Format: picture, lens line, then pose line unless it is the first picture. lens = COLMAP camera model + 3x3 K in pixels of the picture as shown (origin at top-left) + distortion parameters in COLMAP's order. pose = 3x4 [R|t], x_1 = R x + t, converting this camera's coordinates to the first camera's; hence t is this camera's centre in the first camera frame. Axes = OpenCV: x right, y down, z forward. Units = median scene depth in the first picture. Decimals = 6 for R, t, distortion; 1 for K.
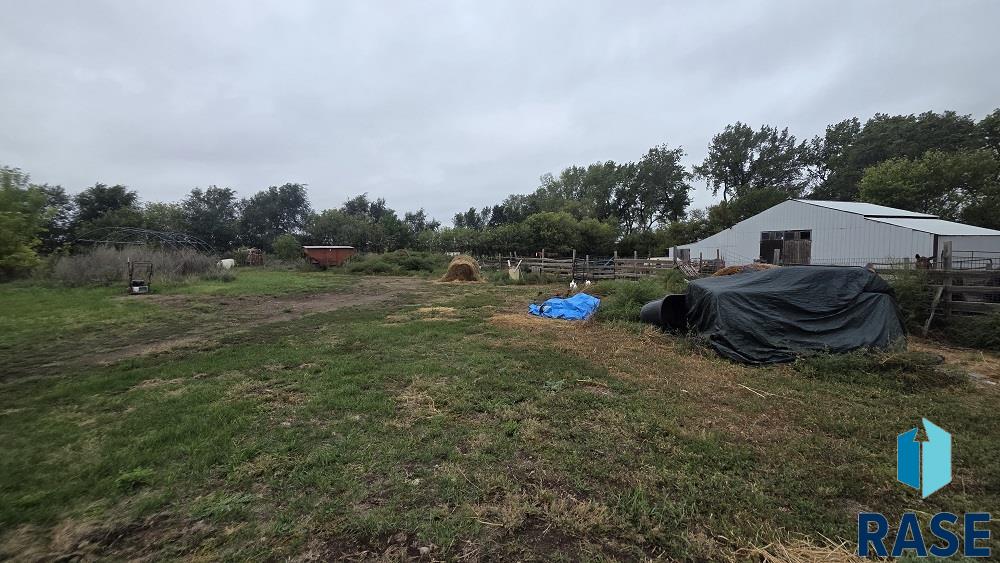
lens RADIAL K [[394.4, 0, 500.0], [0, 394.4, 281.5], [0, 0, 1]] dist [0.000403, 0.000373]
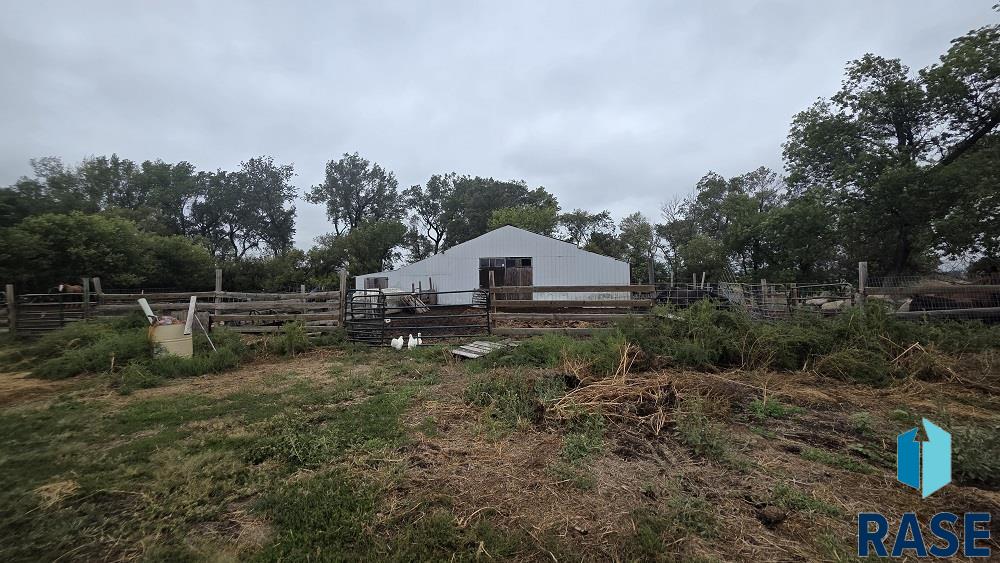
lens RADIAL K [[387.3, 0, 500.0], [0, 387.3, 281.5], [0, 0, 1]] dist [-0.001309, -0.000165]
pose [[0.524424, -0.000443, 0.851457, -0.032145], [0.075491, 0.996086, -0.045978, -0.011195], [-0.848104, 0.088389, 0.522405, 0.206707]]
